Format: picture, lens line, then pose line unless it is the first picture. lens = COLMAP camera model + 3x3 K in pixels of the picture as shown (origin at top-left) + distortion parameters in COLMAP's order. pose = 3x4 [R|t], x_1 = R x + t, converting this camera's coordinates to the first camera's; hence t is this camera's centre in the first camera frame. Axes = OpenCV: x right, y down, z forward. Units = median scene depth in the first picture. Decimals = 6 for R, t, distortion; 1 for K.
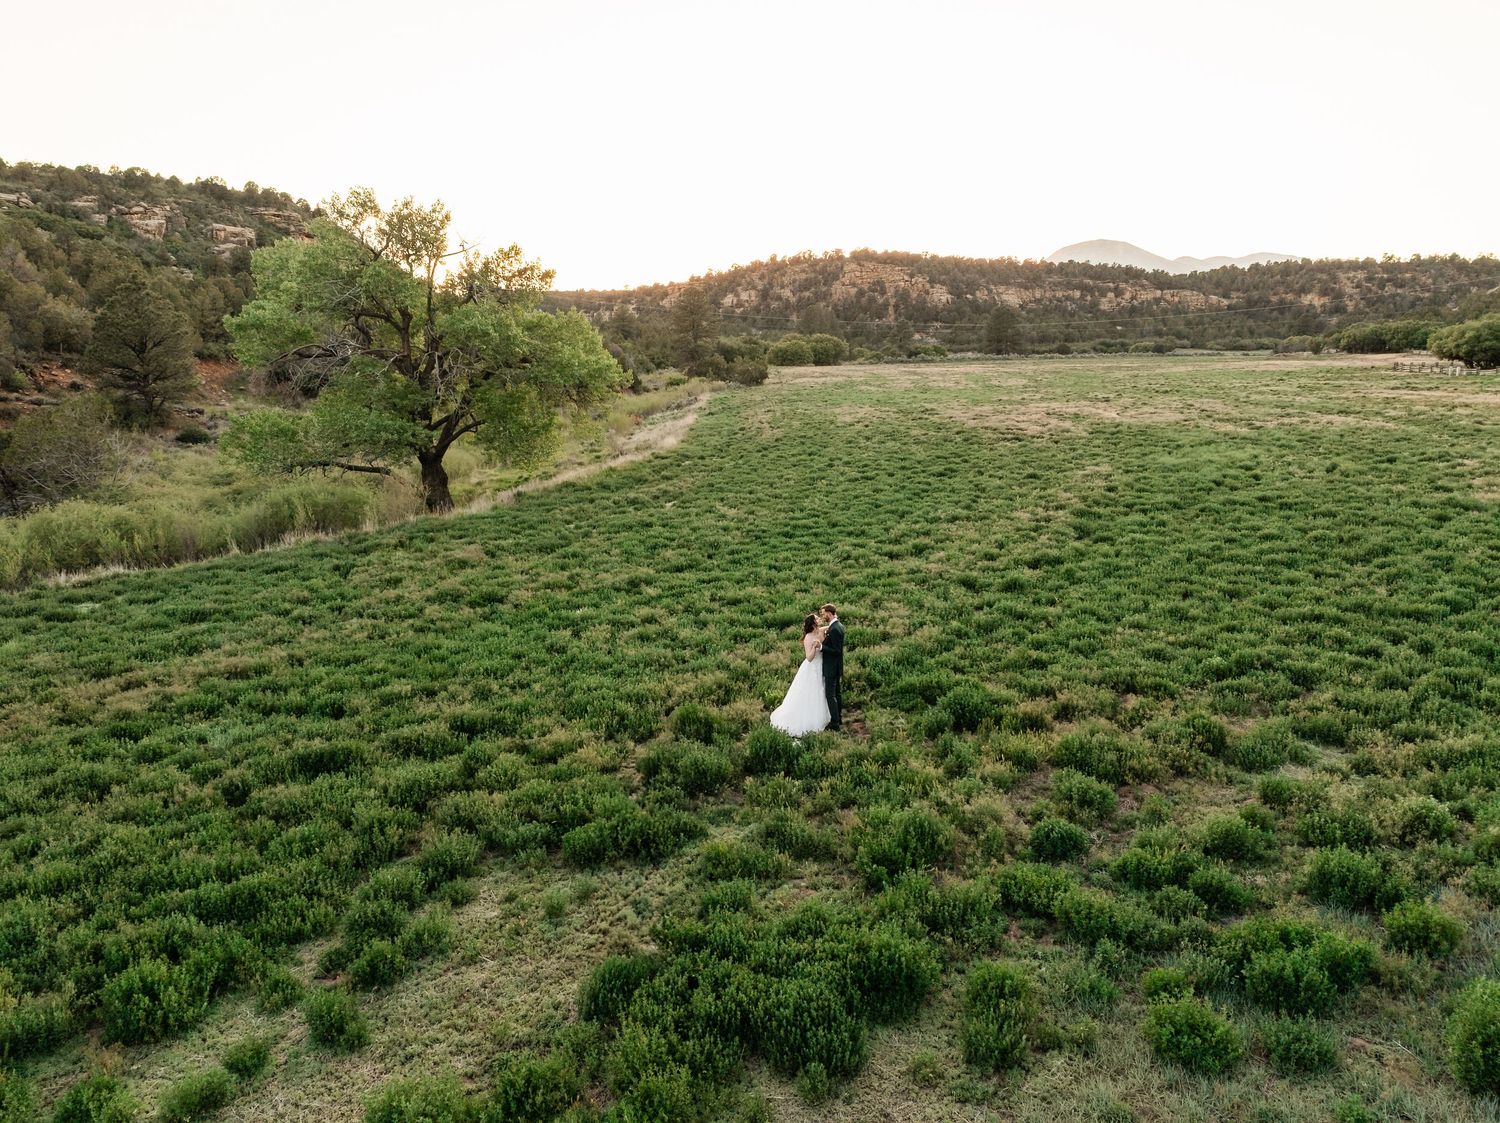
lens RADIAL K [[1053.5, 0, 747.6], [0, 1053.5, 560.9], [0, 0, 1]] dist [-0.037707, 0.009016]
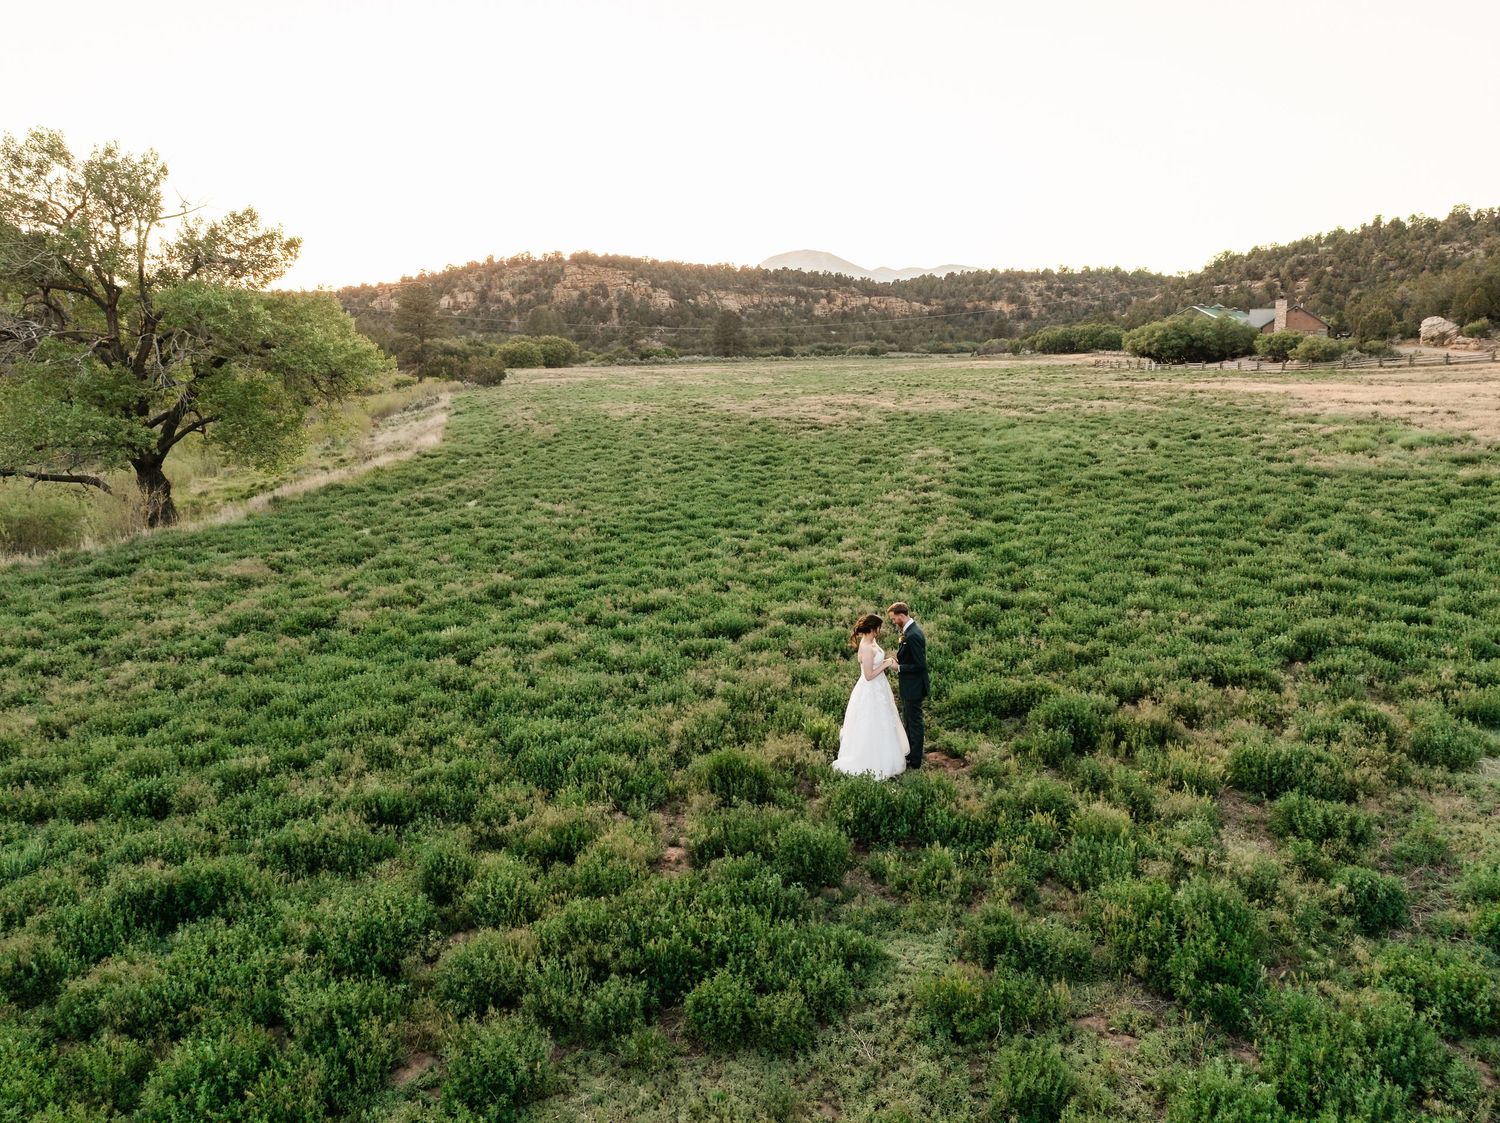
lens RADIAL K [[1053.5, 0, 747.9], [0, 1053.5, 563.7], [0, 0, 1]] dist [-0.037707, 0.009016]
pose [[0.966371, -0.048140, 0.252605, -0.058959], [0.048677, 0.998806, 0.004124, 0.002288], [-0.252502, 0.008311, 0.967561, 0.085229]]
